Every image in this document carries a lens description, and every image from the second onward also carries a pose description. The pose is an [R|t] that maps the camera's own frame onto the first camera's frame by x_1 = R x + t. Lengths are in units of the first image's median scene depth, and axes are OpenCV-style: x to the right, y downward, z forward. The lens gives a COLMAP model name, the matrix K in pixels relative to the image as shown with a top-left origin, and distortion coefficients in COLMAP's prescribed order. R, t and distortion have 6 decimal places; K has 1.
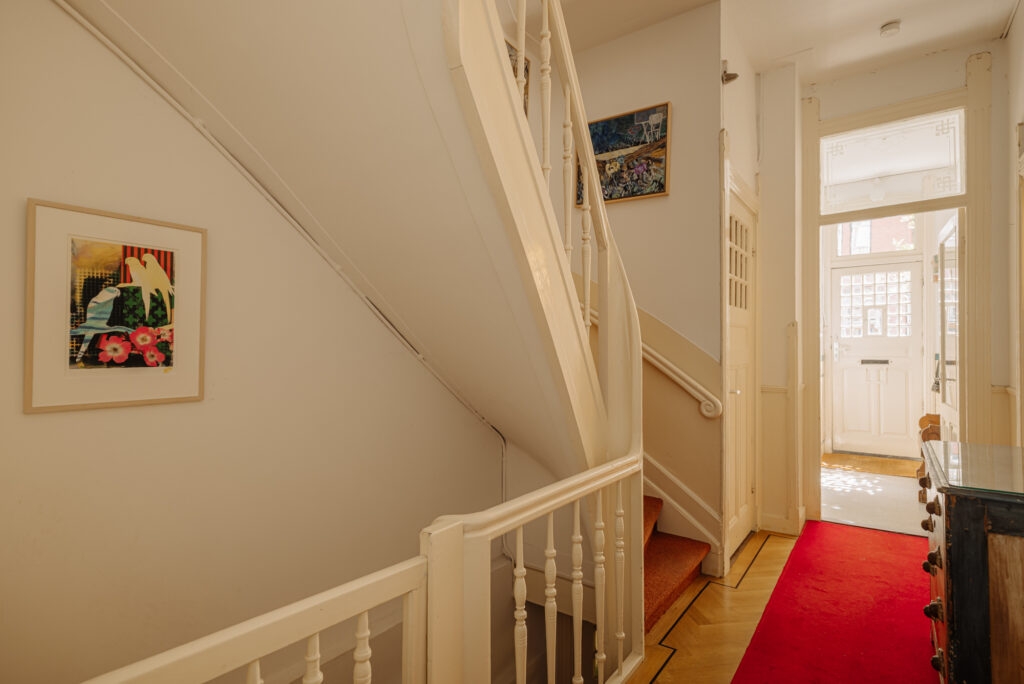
lens RADIAL K [[503.2, 0, 513.1], [0, 503.2, 340.3], [0, 0, 1]] dist [0.000989, 0.000097]
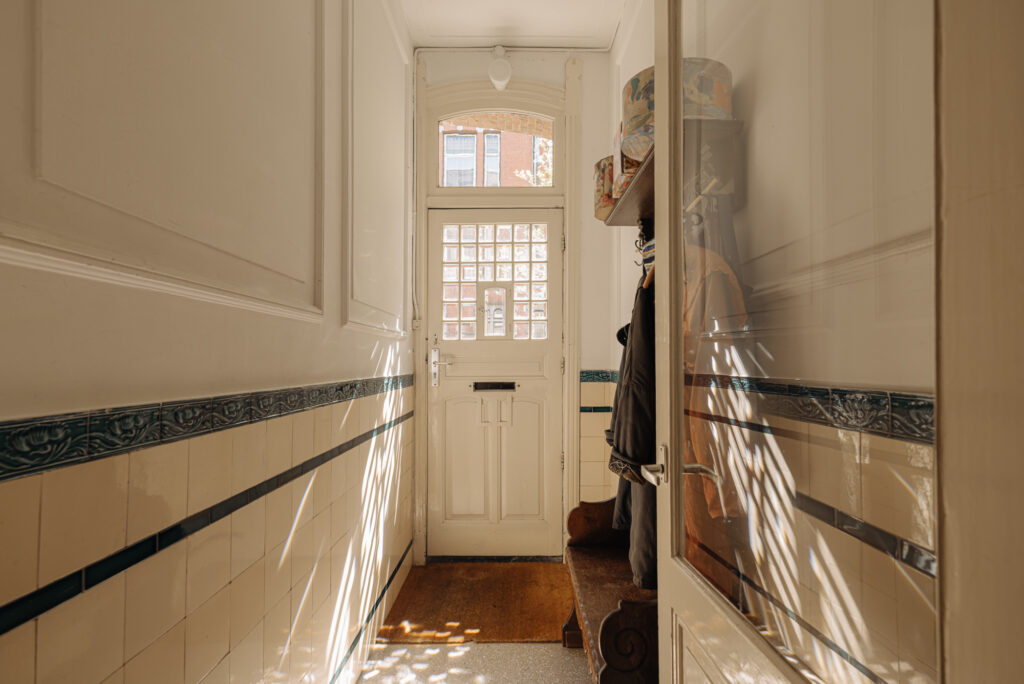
lens RADIAL K [[503.2, 0, 512.5], [0, 503.2, 346.8], [0, 0, 1]] dist [0.000989, 0.000097]
pose [[0.800733, 0.013937, 0.598859, 0.416112], [-0.007792, 0.999887, -0.012851, 0.007009], [-0.598970, 0.005624, 0.800752, 0.563729]]
